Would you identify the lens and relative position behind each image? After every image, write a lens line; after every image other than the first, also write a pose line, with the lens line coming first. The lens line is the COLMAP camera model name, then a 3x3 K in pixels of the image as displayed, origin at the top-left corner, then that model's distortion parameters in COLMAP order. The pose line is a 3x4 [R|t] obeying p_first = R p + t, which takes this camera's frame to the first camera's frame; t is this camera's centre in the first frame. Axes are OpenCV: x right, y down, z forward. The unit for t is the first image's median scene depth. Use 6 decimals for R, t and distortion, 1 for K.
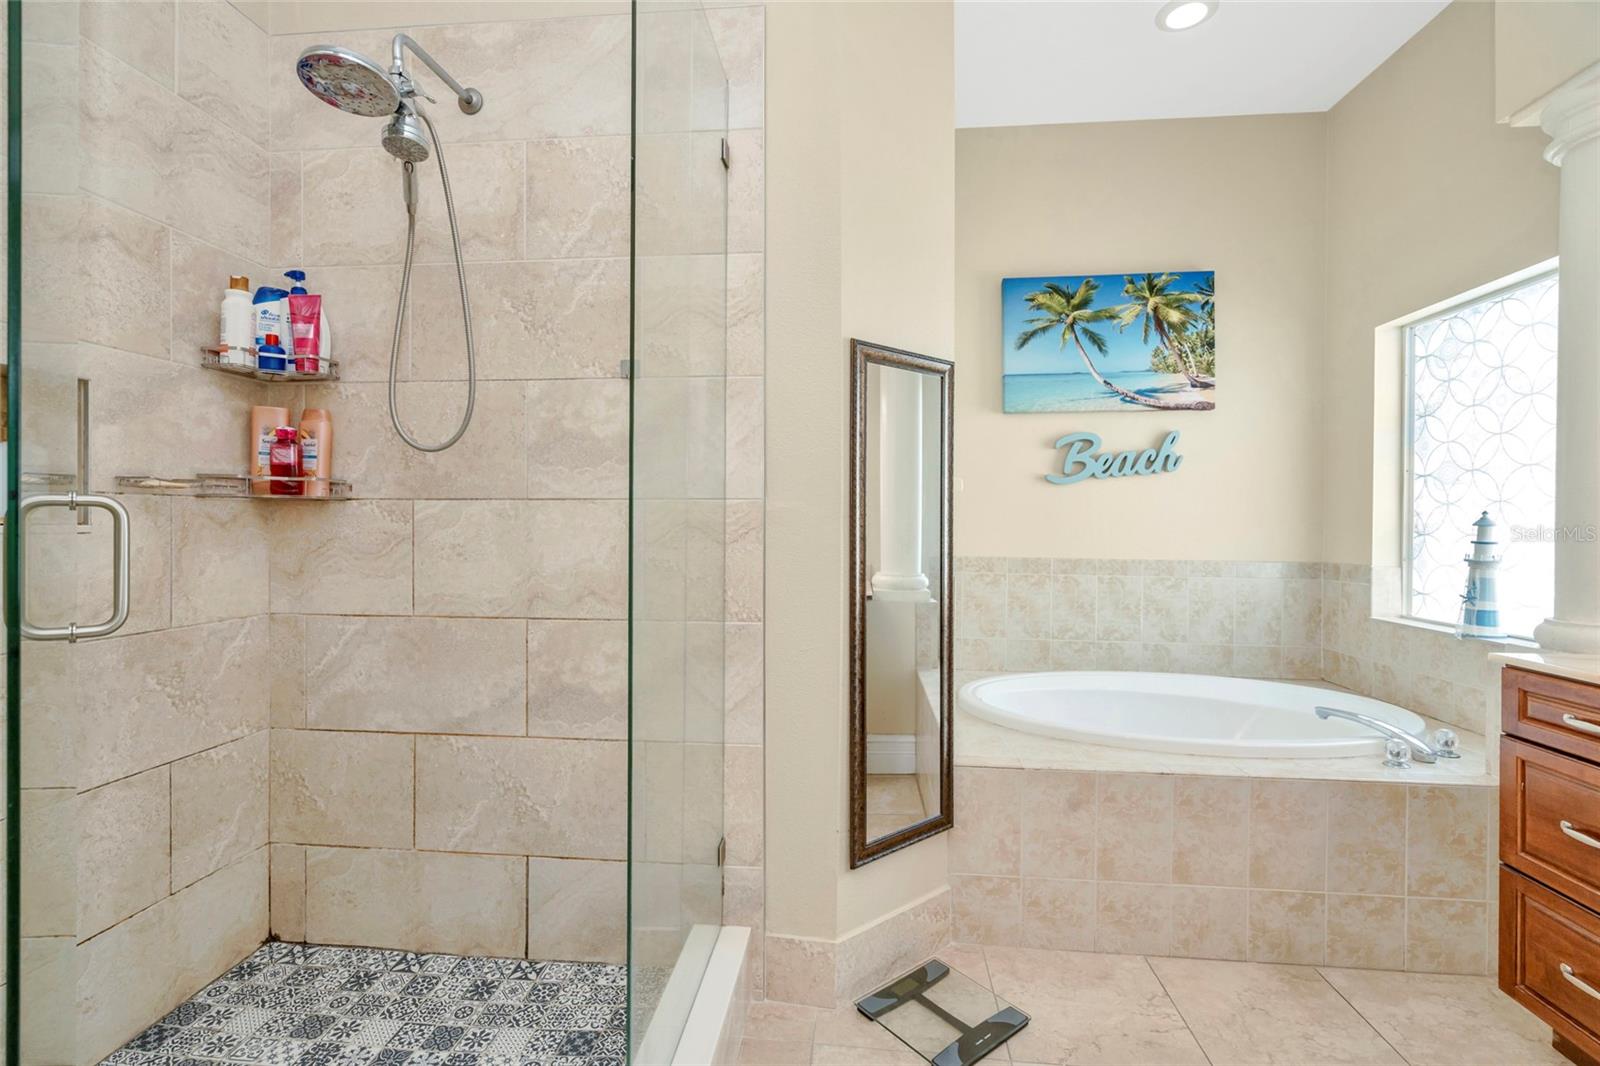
lens RADIAL K [[725.9, 0, 805.5], [0, 725.9, 525.3], [0, 0, 1]] dist [-0.002224, 0.002558]
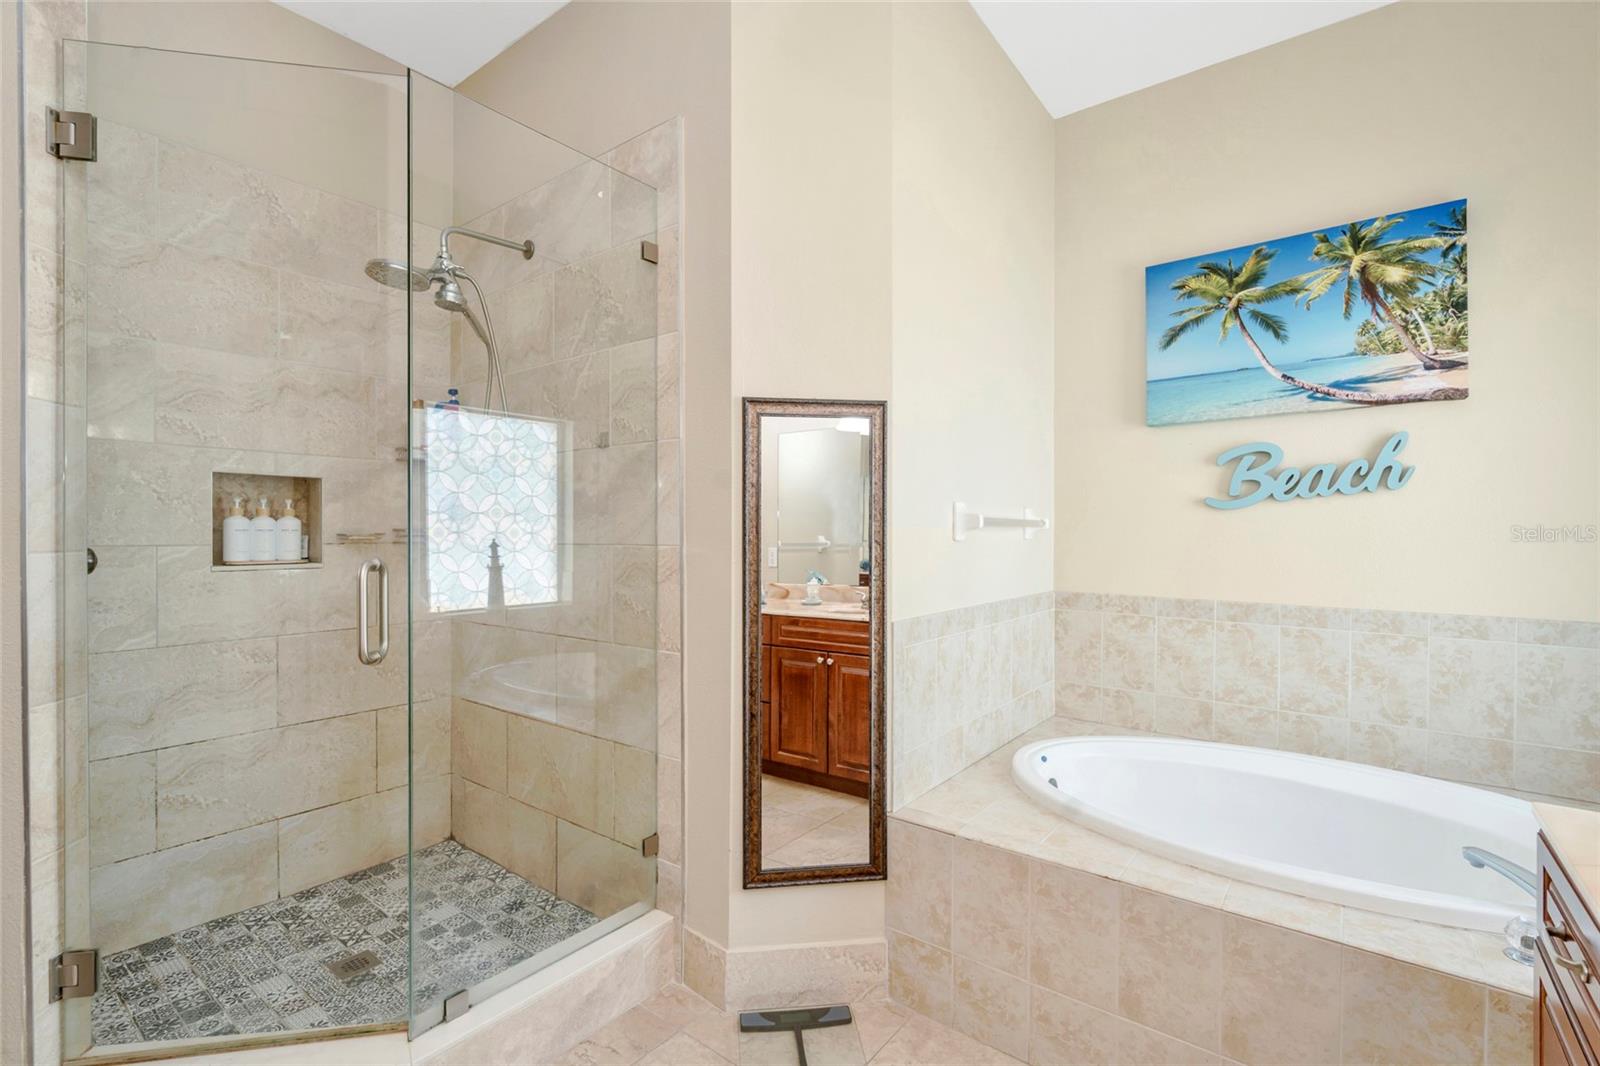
lens RADIAL K [[725.9, 0, 803.9], [0, 725.9, 534.9], [0, 0, 1]] dist [-0.002224, 0.002558]
pose [[0.846184, -0.002464, -0.532884, 0.629886], [0.001287, 0.999996, -0.002581, -0.043789], [0.532889, 0.001498, 0.846184, 0.118100]]
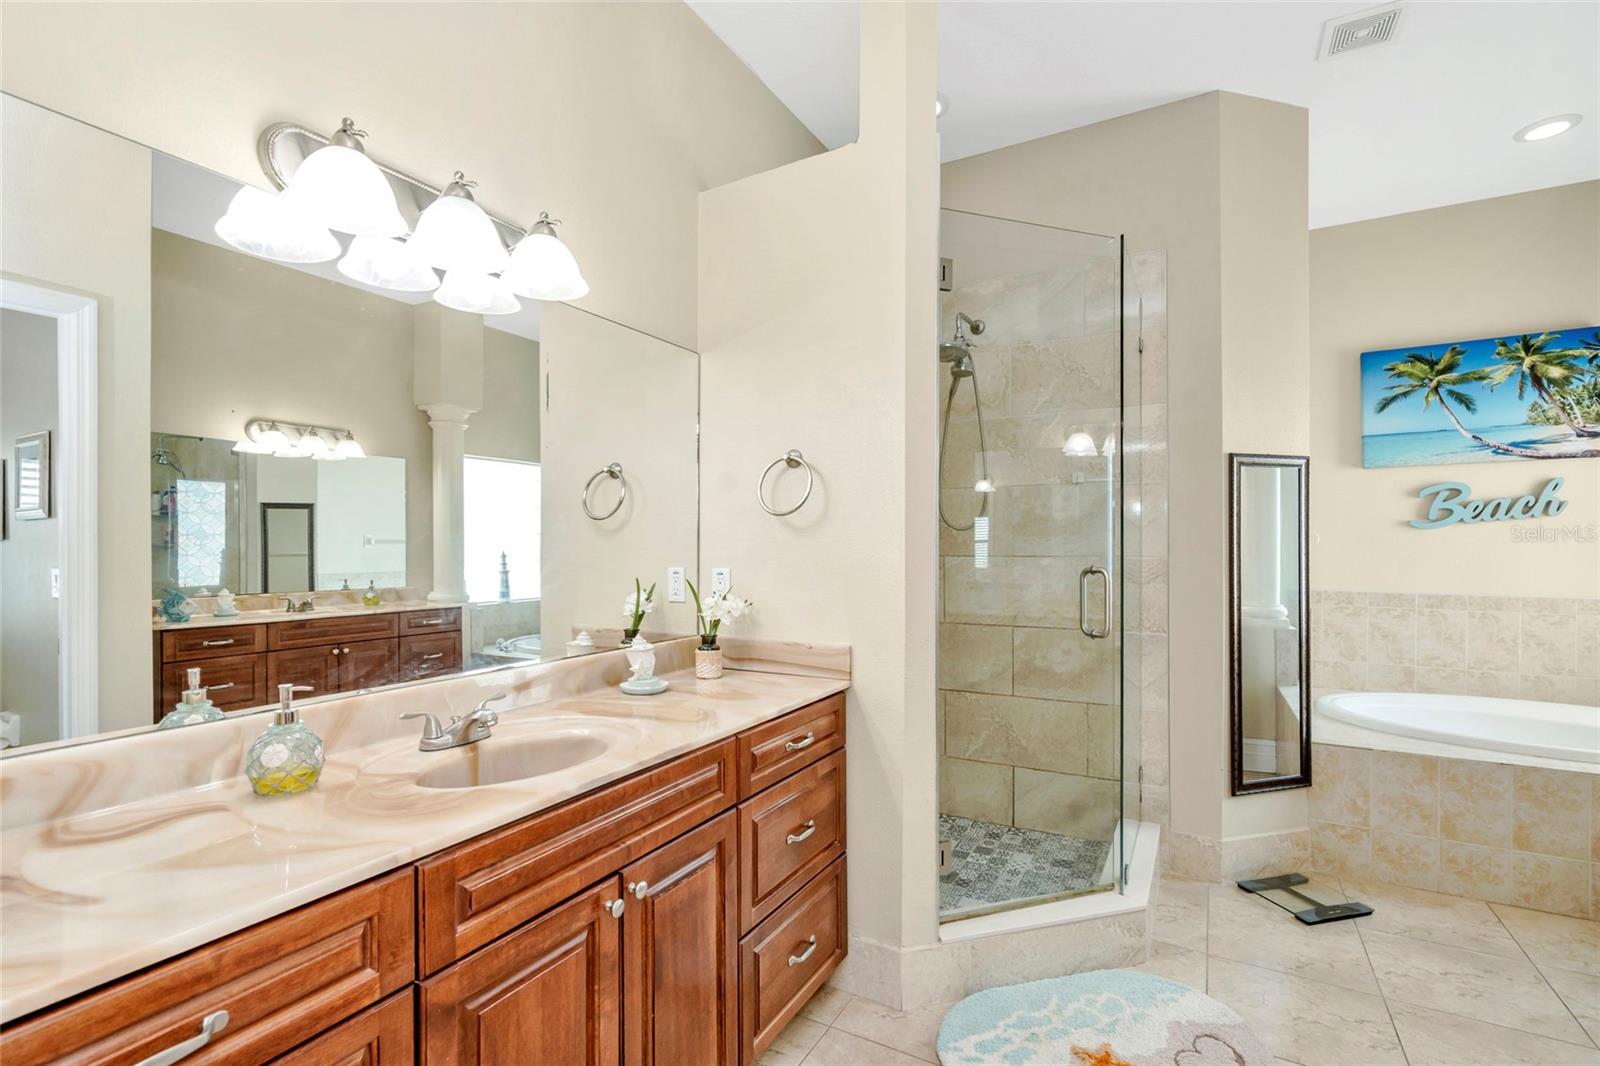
lens RADIAL K [[725.9, 0, 815.1], [0, 725.9, 545.3], [0, 0, 1]] dist [-0.002224, 0.002558]
pose [[0.918409, -0.006902, -0.395572, -0.121676], [0.005507, 0.999974, -0.004662, -0.050882], [0.395594, 0.002103, 0.918423, -0.678146]]
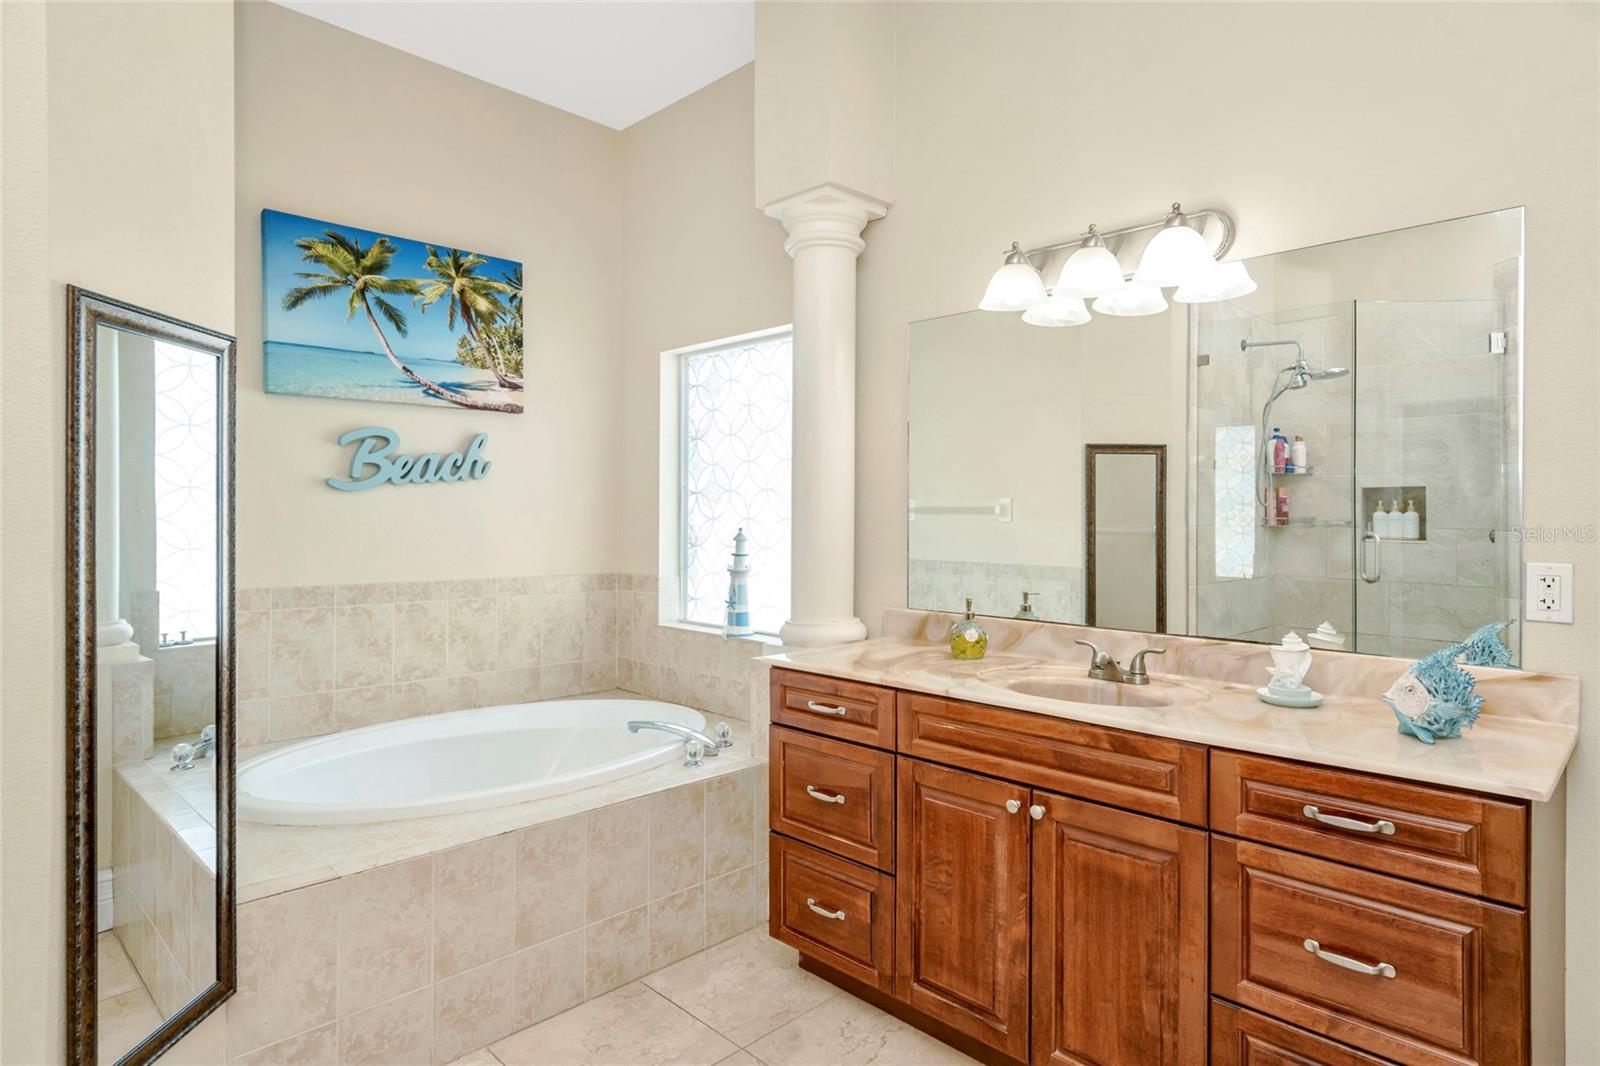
lens RADIAL K [[873.0, 0, 805.8], [0, 873.0, 514.3], [0, 0, 1]] dist [0.004286, -0.000930]
pose [[0.637113, -0.002549, 0.770766, -0.100264], [0.002140, 0.999997, 0.001538, -0.051825], [-0.770767, 0.000670, 0.637117, 0.024672]]
